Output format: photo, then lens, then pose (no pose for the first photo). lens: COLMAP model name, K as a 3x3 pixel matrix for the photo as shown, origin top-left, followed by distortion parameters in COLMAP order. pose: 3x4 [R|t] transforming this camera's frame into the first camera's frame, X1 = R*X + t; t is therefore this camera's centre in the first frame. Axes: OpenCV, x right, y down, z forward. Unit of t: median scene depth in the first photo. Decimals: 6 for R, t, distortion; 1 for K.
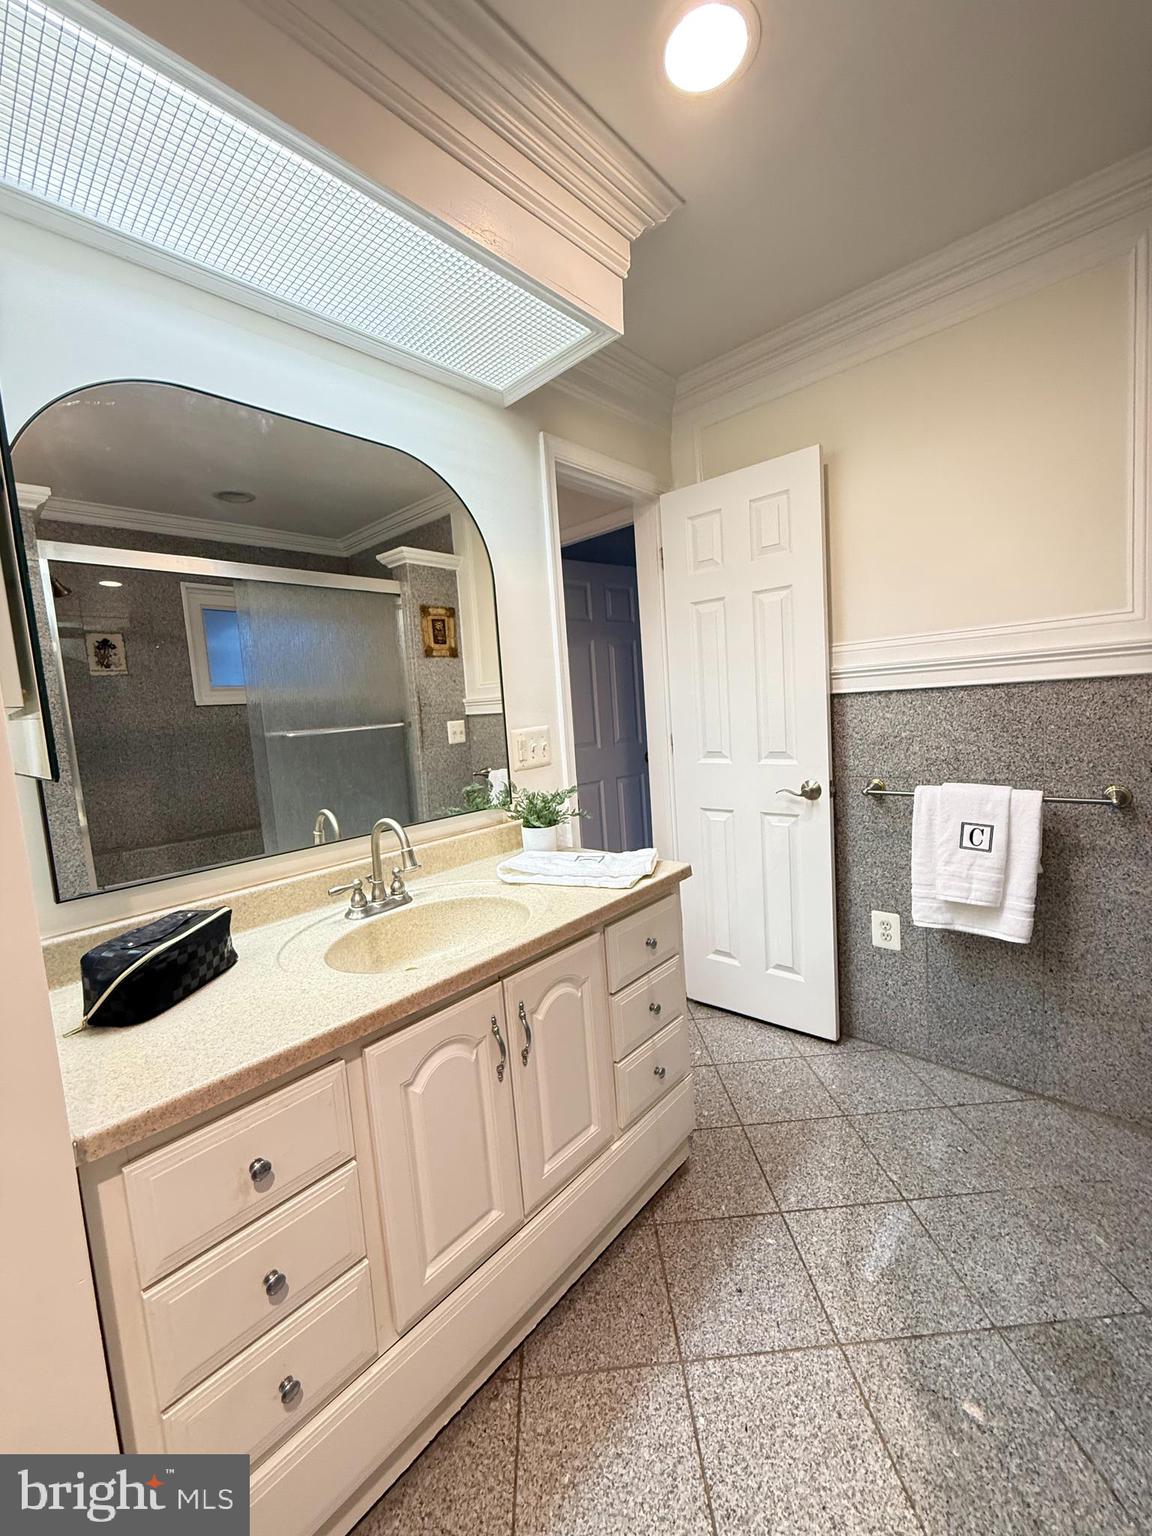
lens RADIAL K [[609.4, 0, 575.7], [0, 609.4, 765.2], [0, 0, 1]] dist [-0.002367, -0.000069]
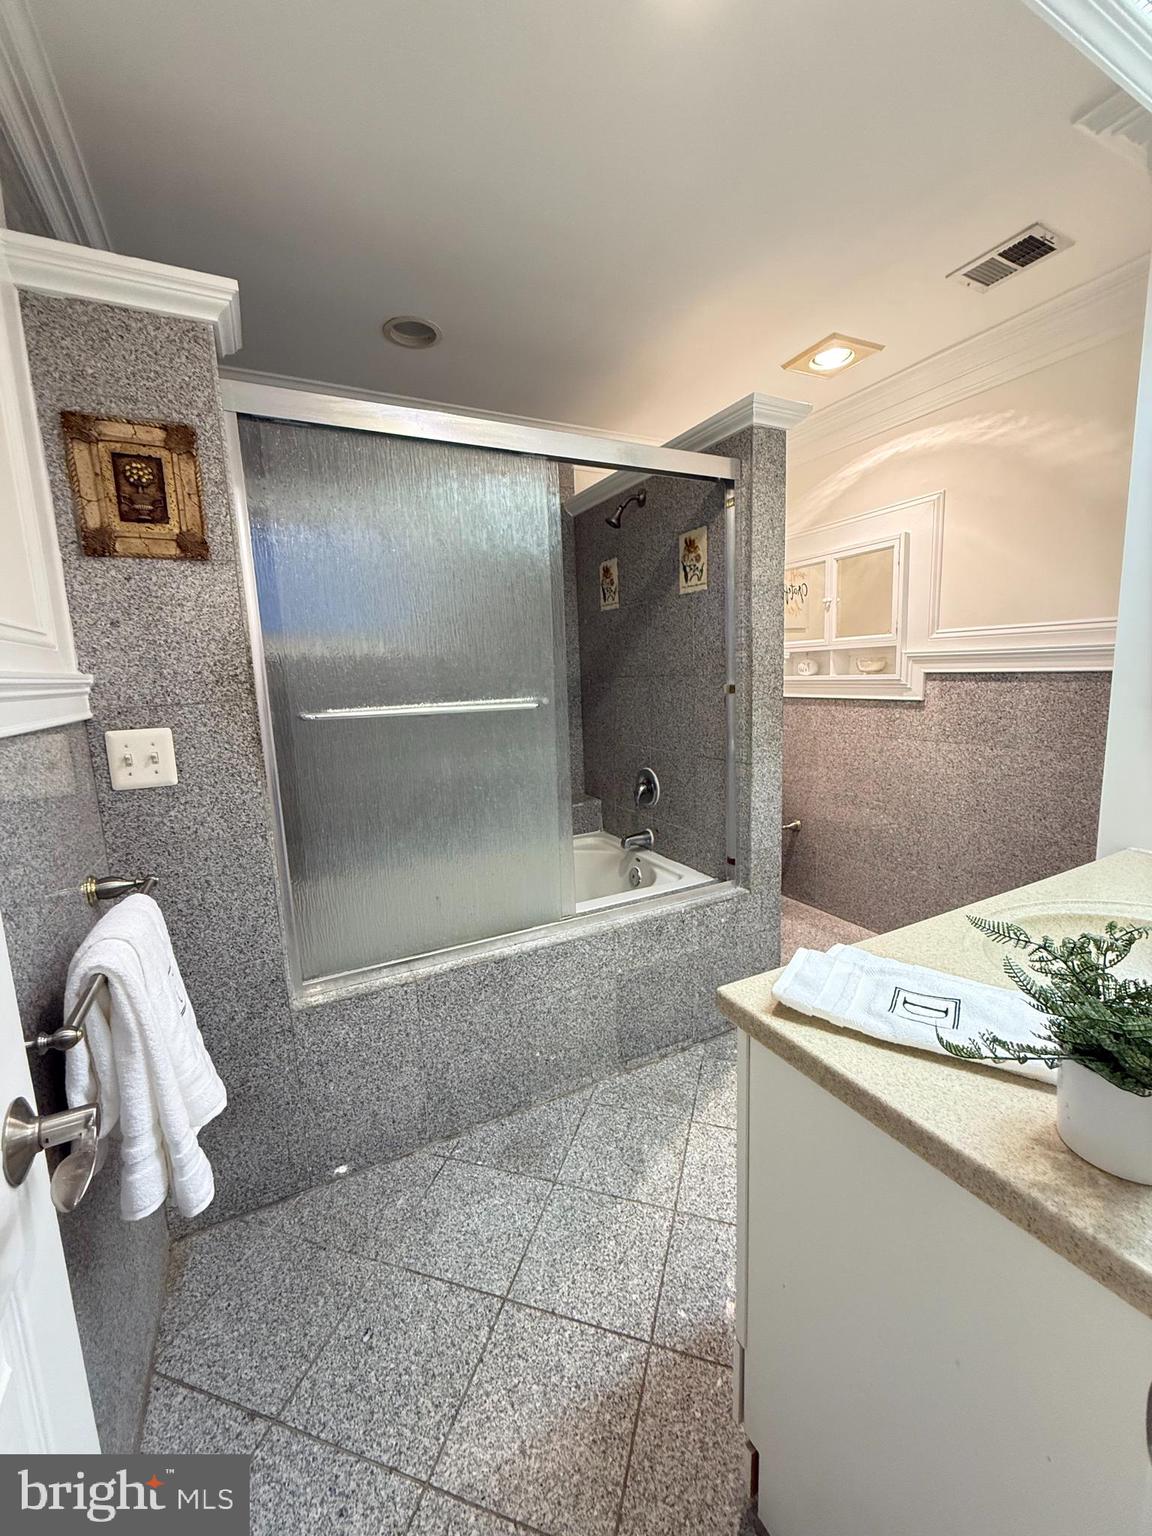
lens RADIAL K [[609.4, 0, 578.2], [0, 609.4, 766.3], [0, 0, 1]] dist [-0.002367, -0.000069]
pose [[0.943148, 0.087013, -0.320782, 0.171443], [-0.064999, 0.994775, 0.078728, -0.094507], [0.325957, -0.053402, 0.943875, 0.721970]]
